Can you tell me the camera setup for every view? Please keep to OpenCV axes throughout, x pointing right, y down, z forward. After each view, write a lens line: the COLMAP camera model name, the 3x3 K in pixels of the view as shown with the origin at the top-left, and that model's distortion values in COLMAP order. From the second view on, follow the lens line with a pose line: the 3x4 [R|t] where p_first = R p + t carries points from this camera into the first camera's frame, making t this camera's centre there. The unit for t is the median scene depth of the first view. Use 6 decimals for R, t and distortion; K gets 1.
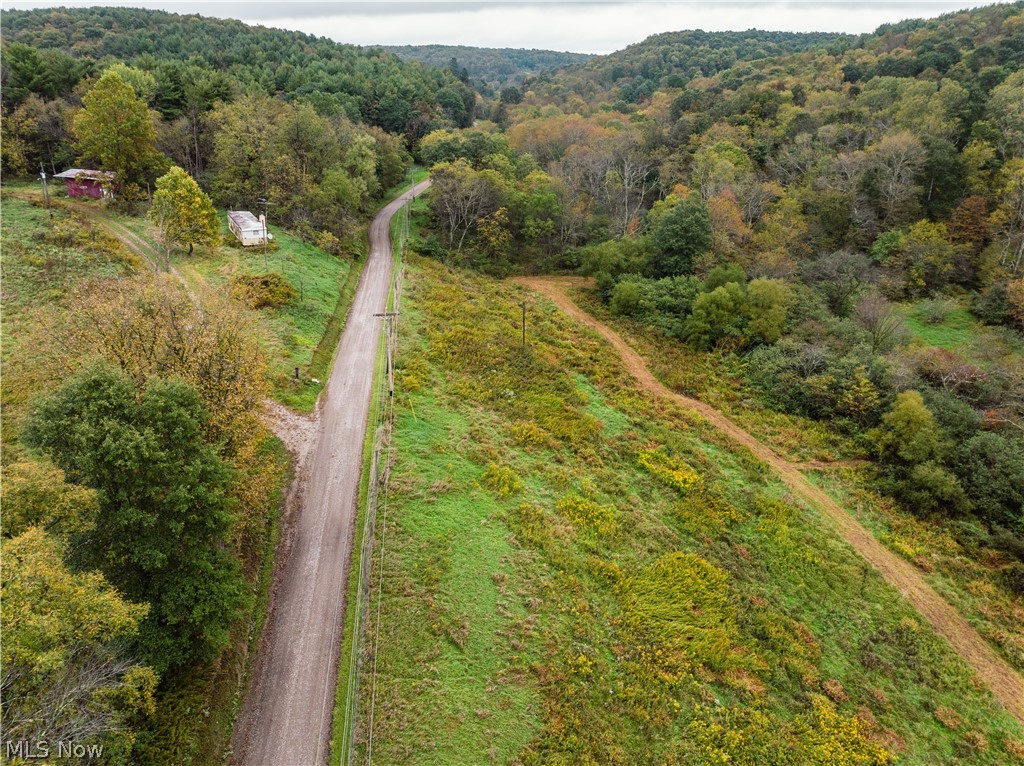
lens RADIAL K [[726.7, 0, 512.0], [0, 726.7, 383.0], [0, 0, 1]] dist [-0.037069, 0.009672]
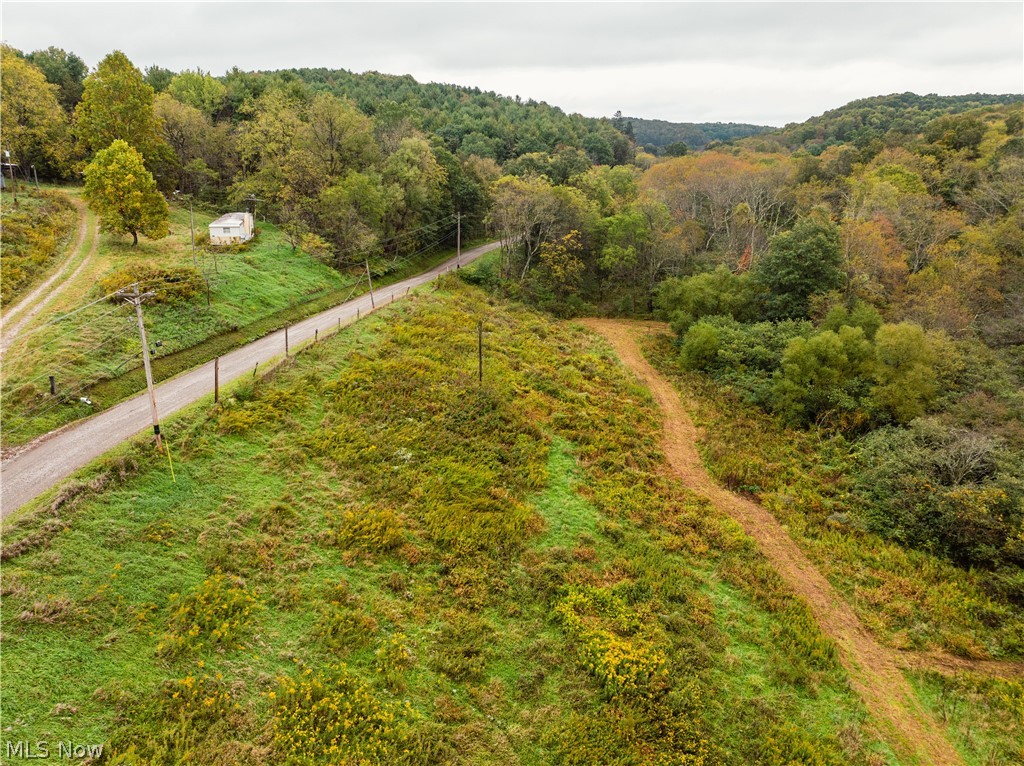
lens RADIAL K [[726.7, 0, 512.0], [0, 726.7, 383.0], [0, 0, 1]] dist [-0.037069, 0.009672]
pose [[0.966362, 0.082856, -0.243473, 0.178923], [-0.105728, 0.990974, -0.082408, -0.004420], [0.234447, 0.105378, 0.966401, 0.324729]]
